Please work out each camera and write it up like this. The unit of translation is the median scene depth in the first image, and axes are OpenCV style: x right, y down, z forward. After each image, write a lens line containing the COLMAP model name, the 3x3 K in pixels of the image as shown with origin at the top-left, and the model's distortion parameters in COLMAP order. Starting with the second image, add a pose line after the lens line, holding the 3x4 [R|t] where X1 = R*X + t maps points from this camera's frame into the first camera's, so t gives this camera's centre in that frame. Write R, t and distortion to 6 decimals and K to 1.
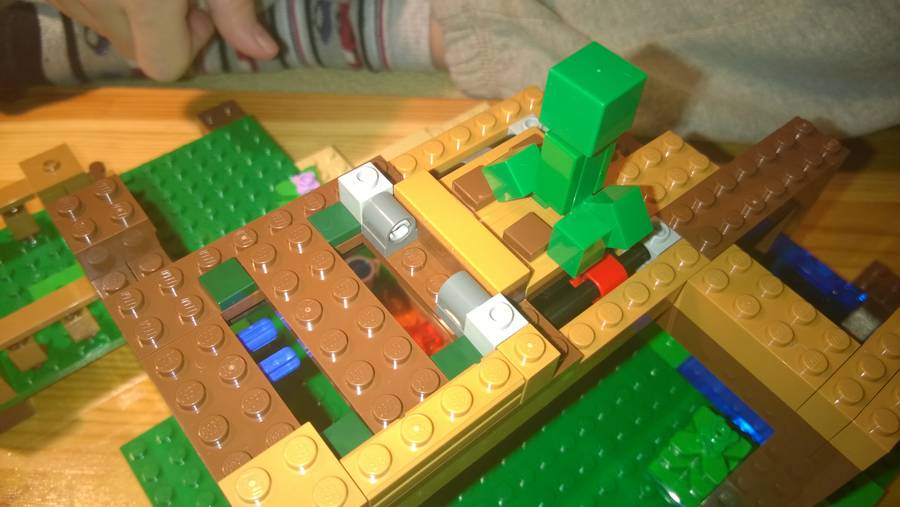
lens RADIAL K [[732.3, 0, 456.8], [0, 732.3, 254.4], [0, 0, 1]] dist [-0.023959, 0.002372]
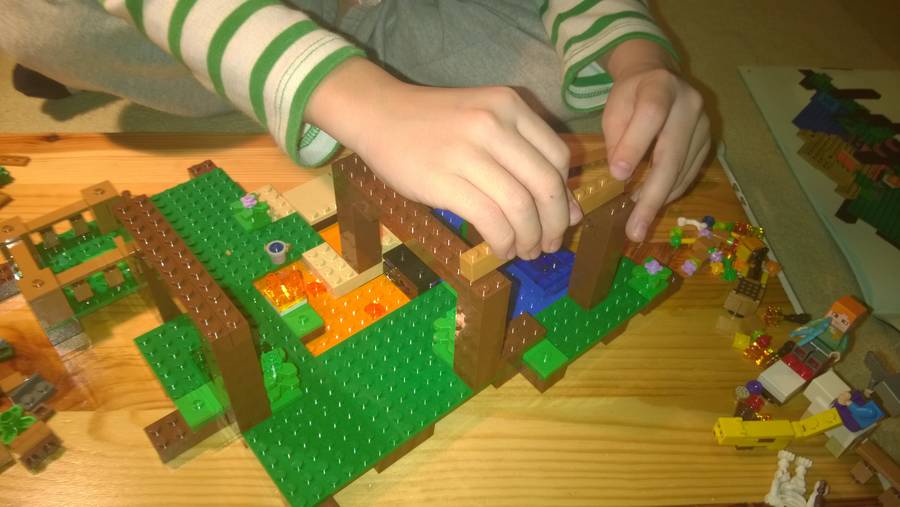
lens RADIAL K [[715.2, 0, 450.4], [0, 715.2, 250.7], [0, 0, 1]] dist [-0.012386, 0.007958]
pose [[0.999818, -0.017046, -0.008526, 0.324086], [0.015659, 0.989685, -0.142401, 0.308521], [0.010866, 0.142242, 0.989772, -0.732317]]
